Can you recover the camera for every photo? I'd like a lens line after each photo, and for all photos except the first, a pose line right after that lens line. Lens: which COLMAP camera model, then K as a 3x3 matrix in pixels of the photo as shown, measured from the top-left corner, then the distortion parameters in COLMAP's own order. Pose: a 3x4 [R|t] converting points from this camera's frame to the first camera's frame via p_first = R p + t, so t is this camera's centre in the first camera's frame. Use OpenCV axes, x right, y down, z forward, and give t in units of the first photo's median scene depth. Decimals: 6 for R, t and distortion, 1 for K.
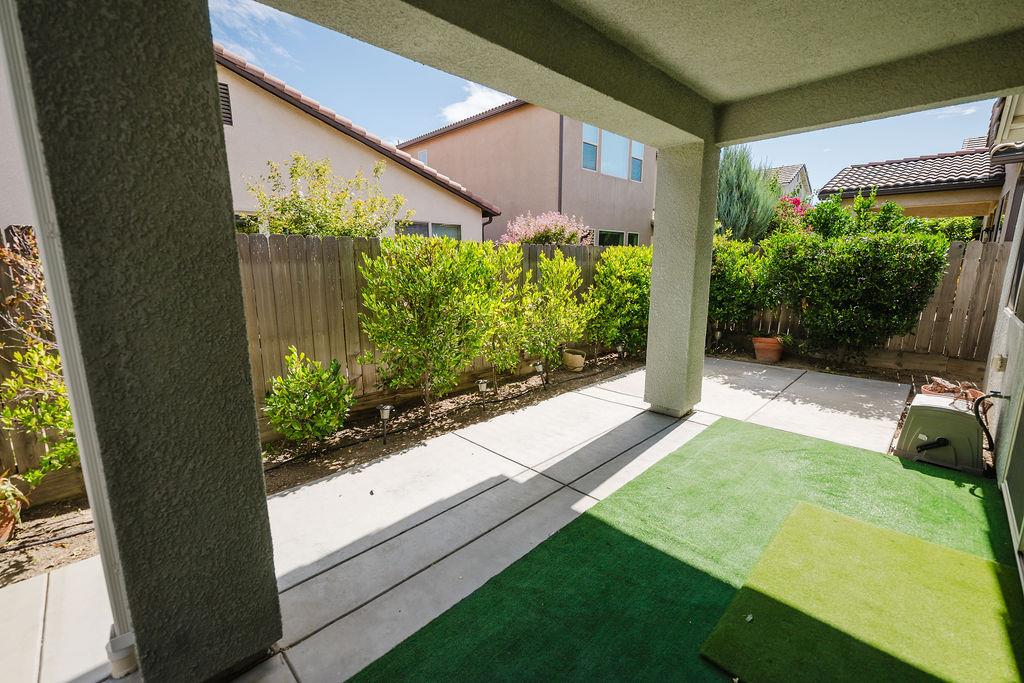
lens RADIAL K [[432.6, 0, 506.1], [0, 432.6, 336.1], [0, 0, 1]] dist [-0.000204, -0.000214]
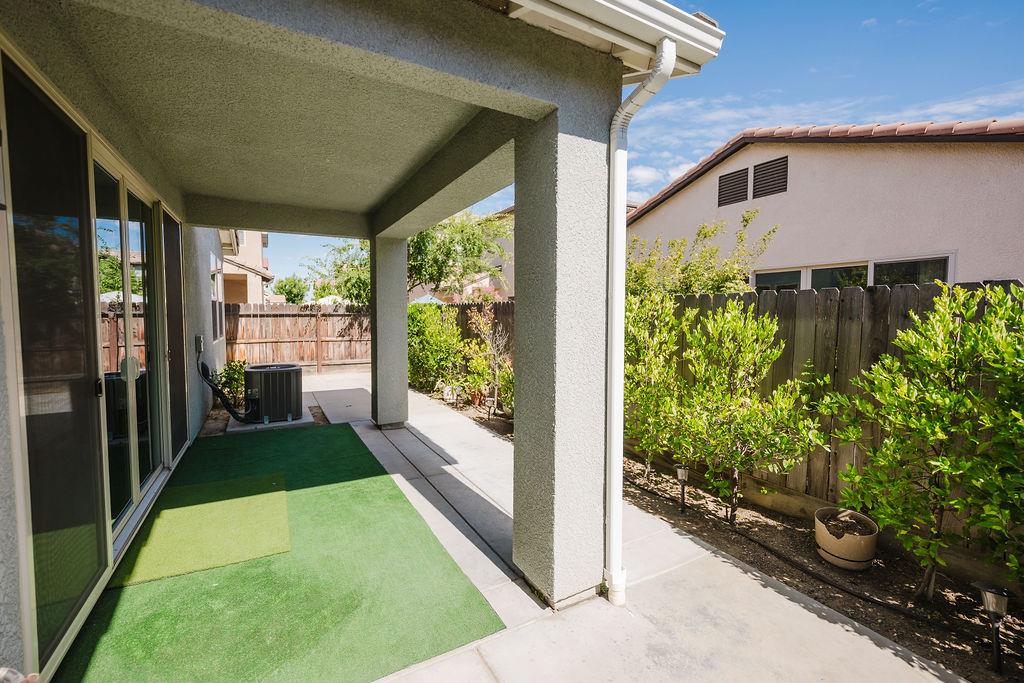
lens RADIAL K [[432.6, 0, 506.1], [0, 432.6, 336.1], [0, 0, 1]] dist [-0.000204, -0.000214]
pose [[-0.263060, 0.054071, -0.963263, 1.381113], [-0.172699, 0.979663, 0.102154, -0.282506], [0.949197, 0.193227, -0.248372, 1.506367]]
